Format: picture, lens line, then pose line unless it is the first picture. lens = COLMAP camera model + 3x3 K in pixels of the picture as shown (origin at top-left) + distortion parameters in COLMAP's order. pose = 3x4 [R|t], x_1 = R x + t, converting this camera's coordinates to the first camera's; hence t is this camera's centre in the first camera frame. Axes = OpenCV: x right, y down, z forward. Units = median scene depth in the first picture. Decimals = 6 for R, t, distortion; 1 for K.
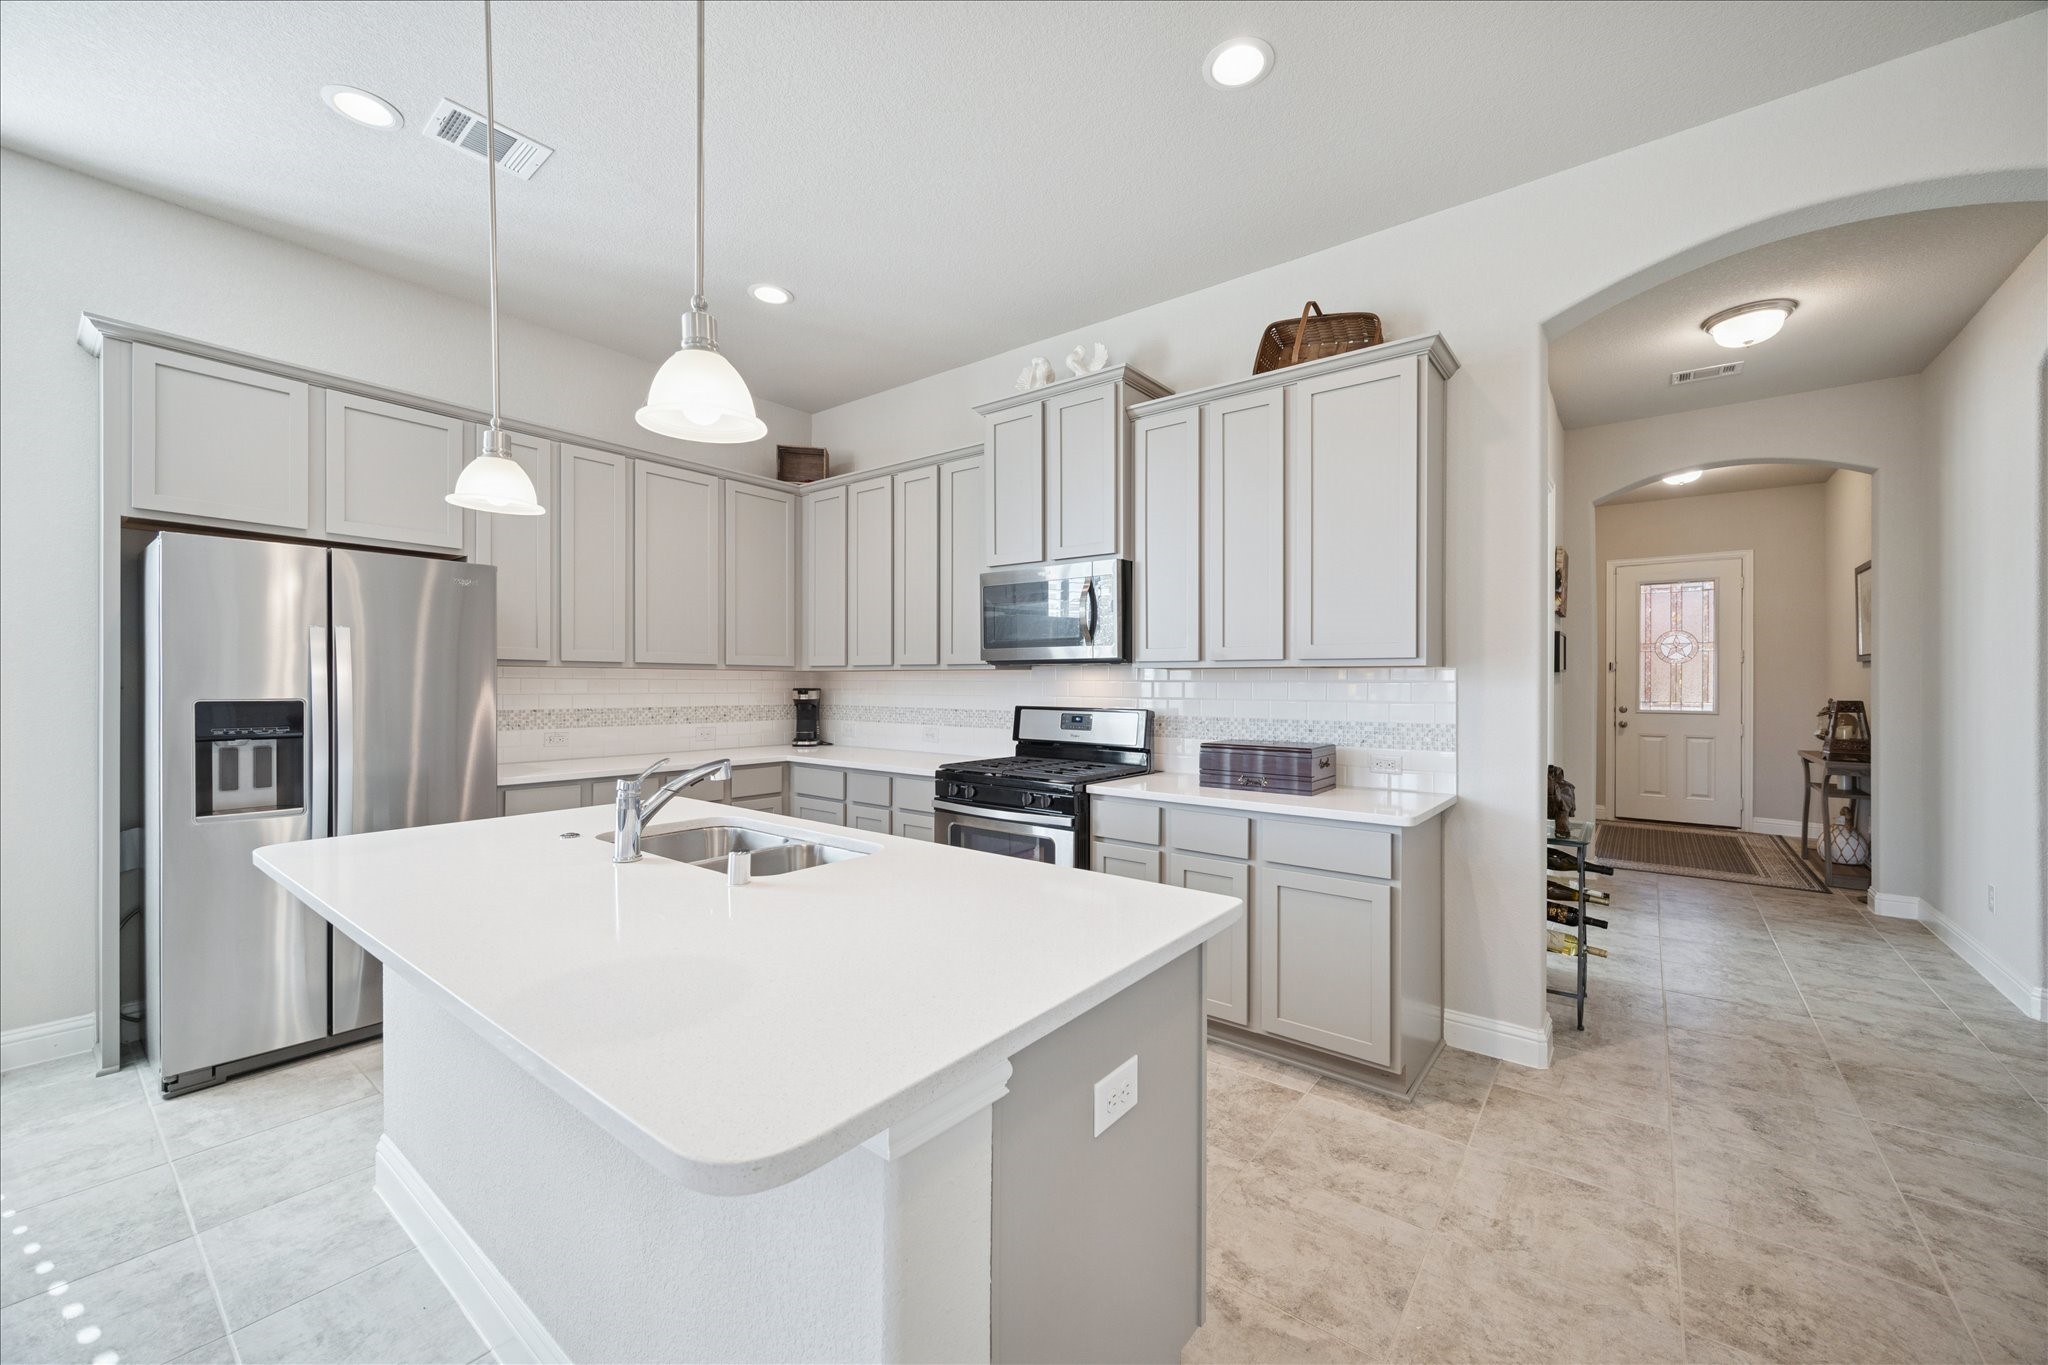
lens RADIAL K [[806.9, 0, 1006.0], [0, 806.9, 687.5], [0, 0, 1]] dist [0.002688, -0.000214]
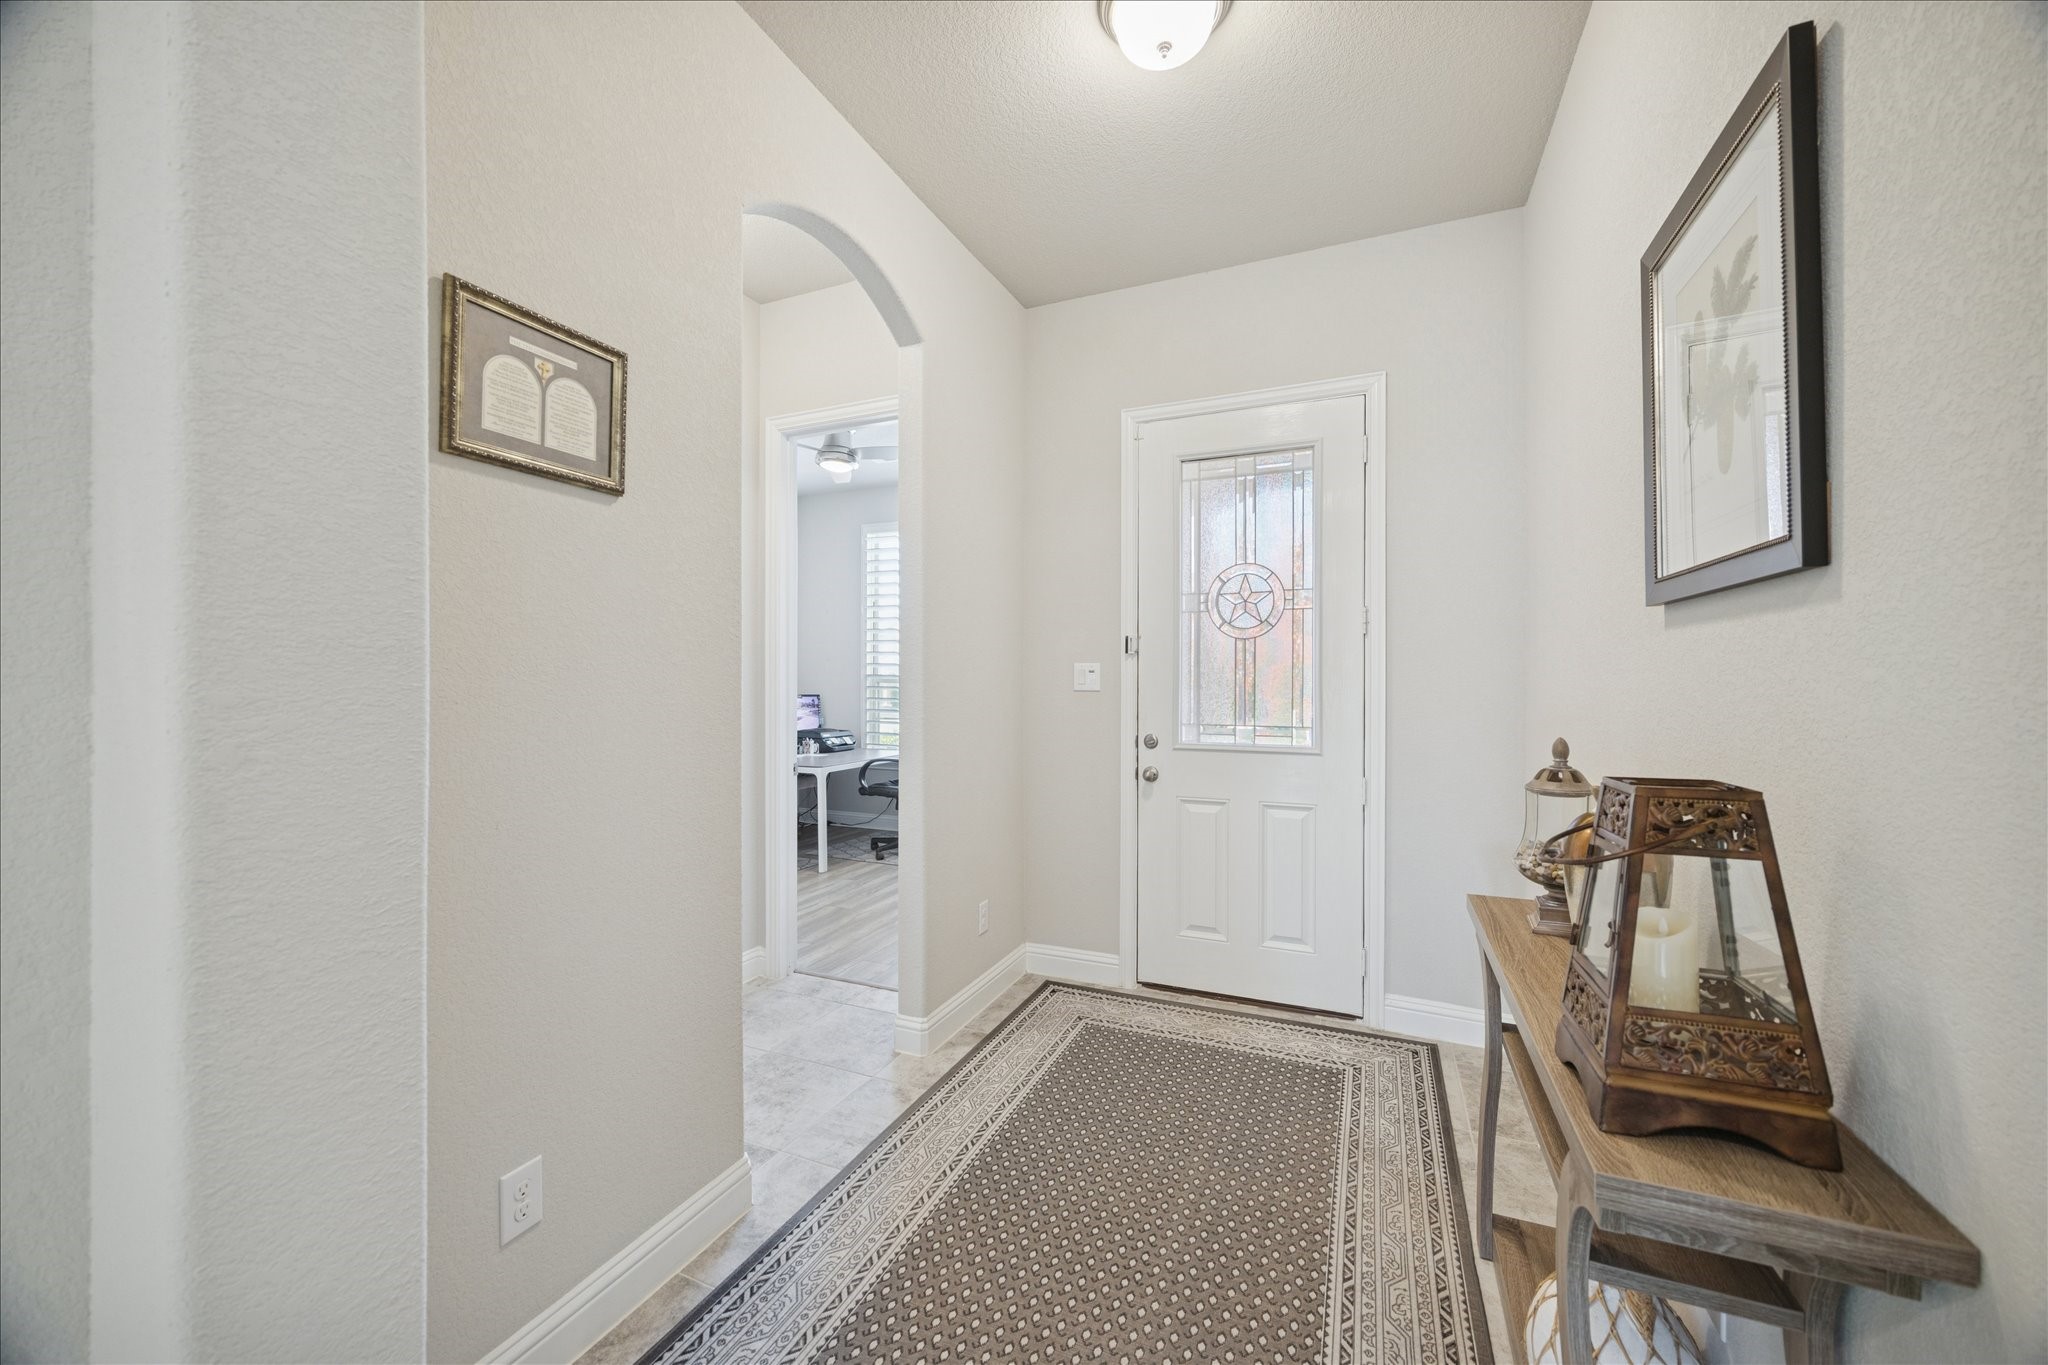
lens RADIAL K [[794.2, 0, 1025.7], [0, 794.2, 677.9], [0, 0, 1]] dist [-0.000869, -0.000099]
pose [[0.967003, -0.001445, 0.254759, 1.241781], [0.002914, 0.999981, -0.005388, -0.011828], [-0.254746, 0.005952, 0.966990, 1.259667]]
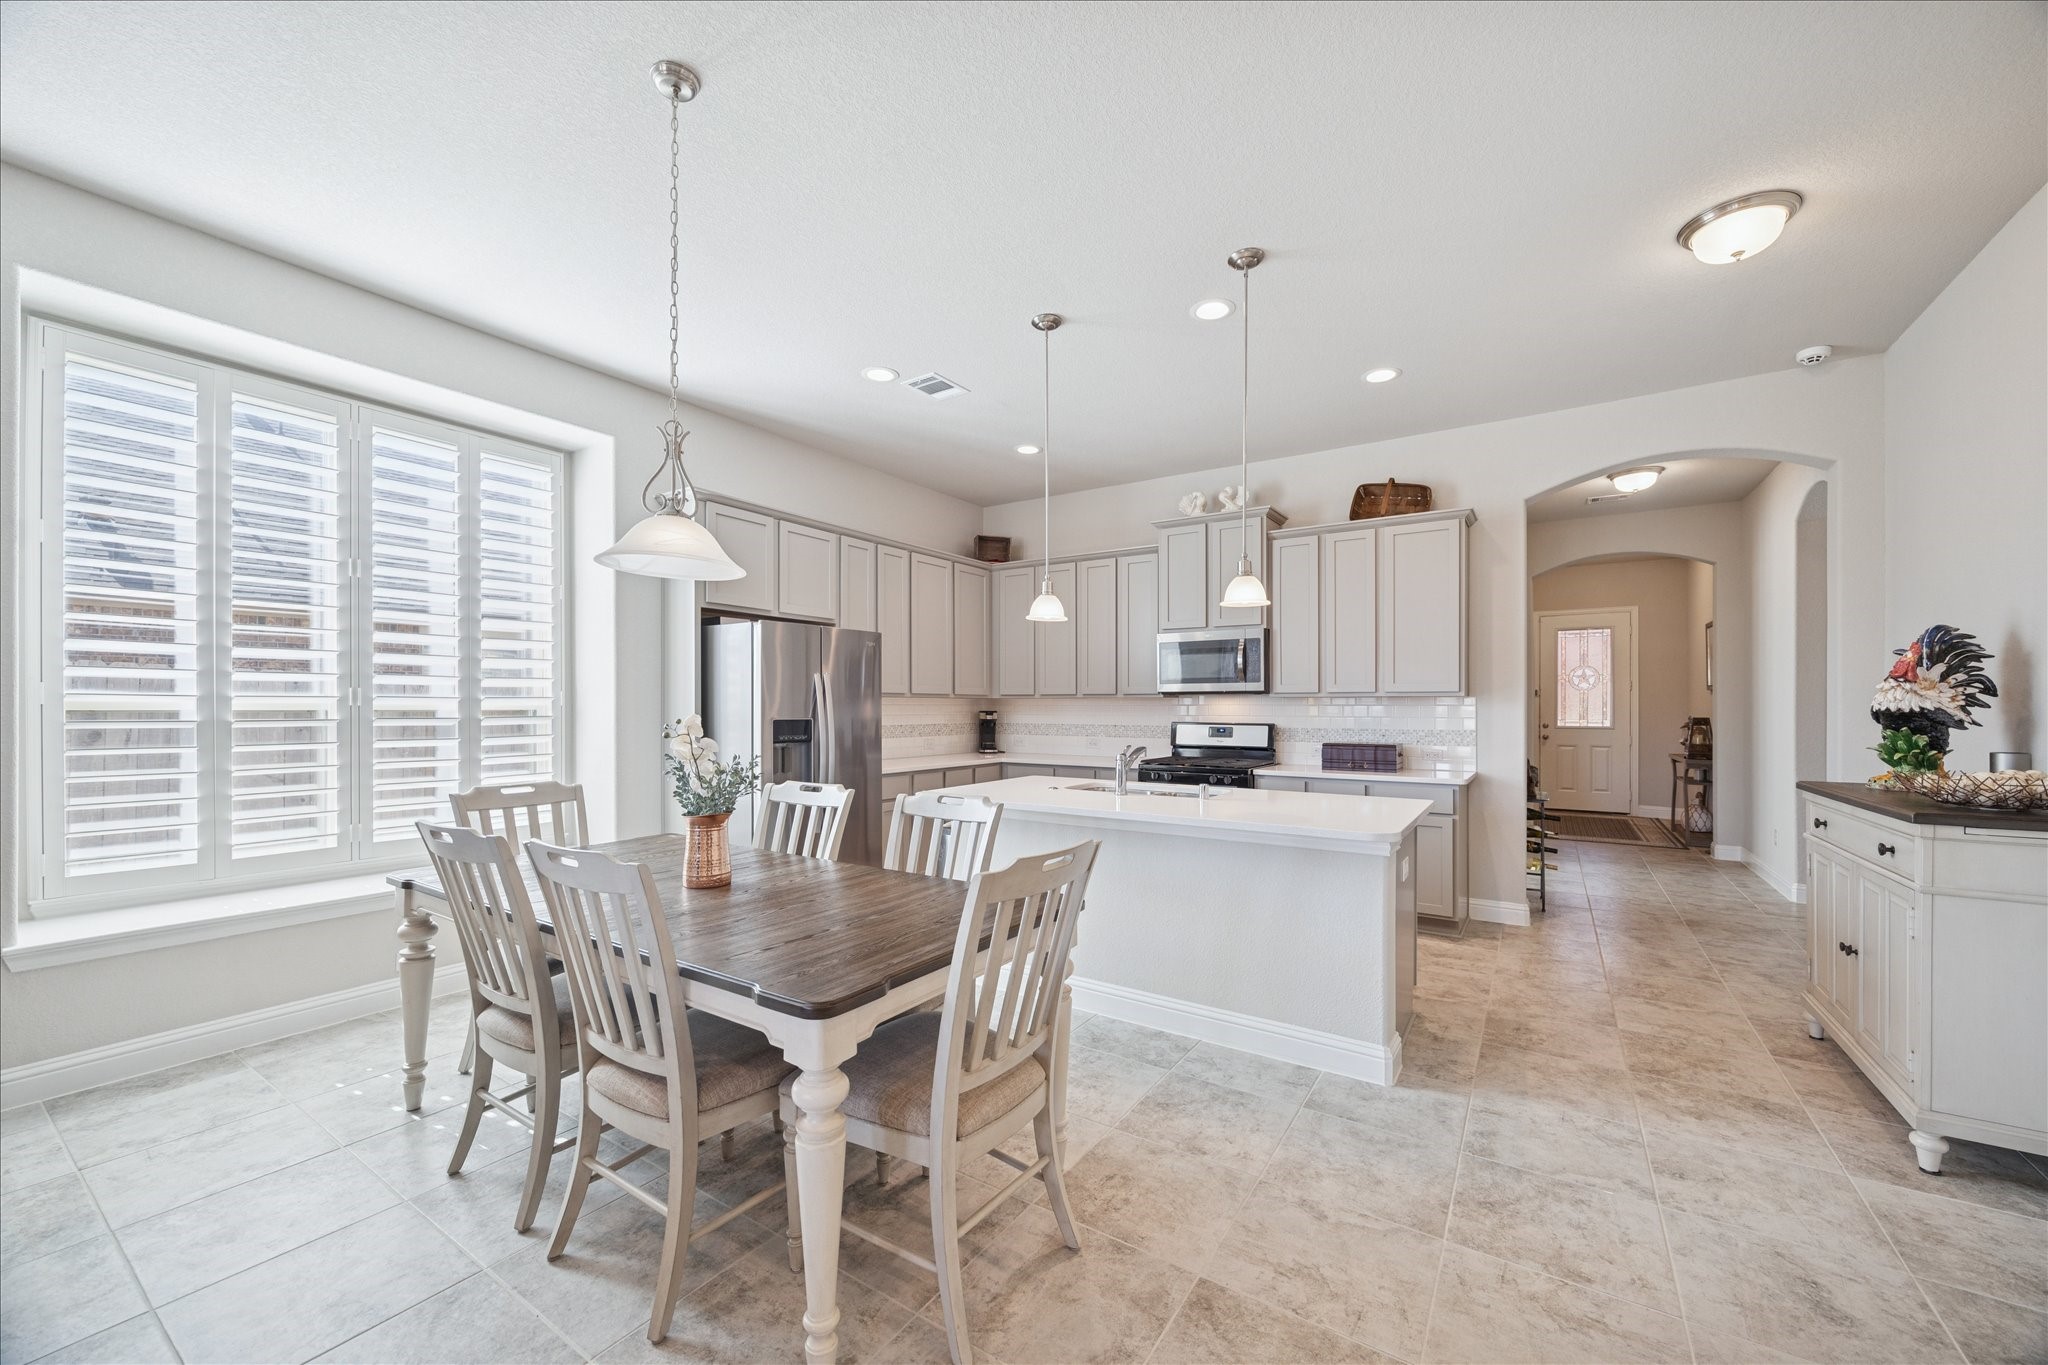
lens RADIAL K [[790.4, 0, 1006.4], [0, 790.4, 711.6], [0, 0, 1]] dist [-0.000368, 0.000138]
pose [[0.997394, -0.002878, 0.072084, -0.426396], [0.002774, 0.999995, 0.001545, 0.000064], [-0.072089, -0.001341, 0.997397, -0.458006]]
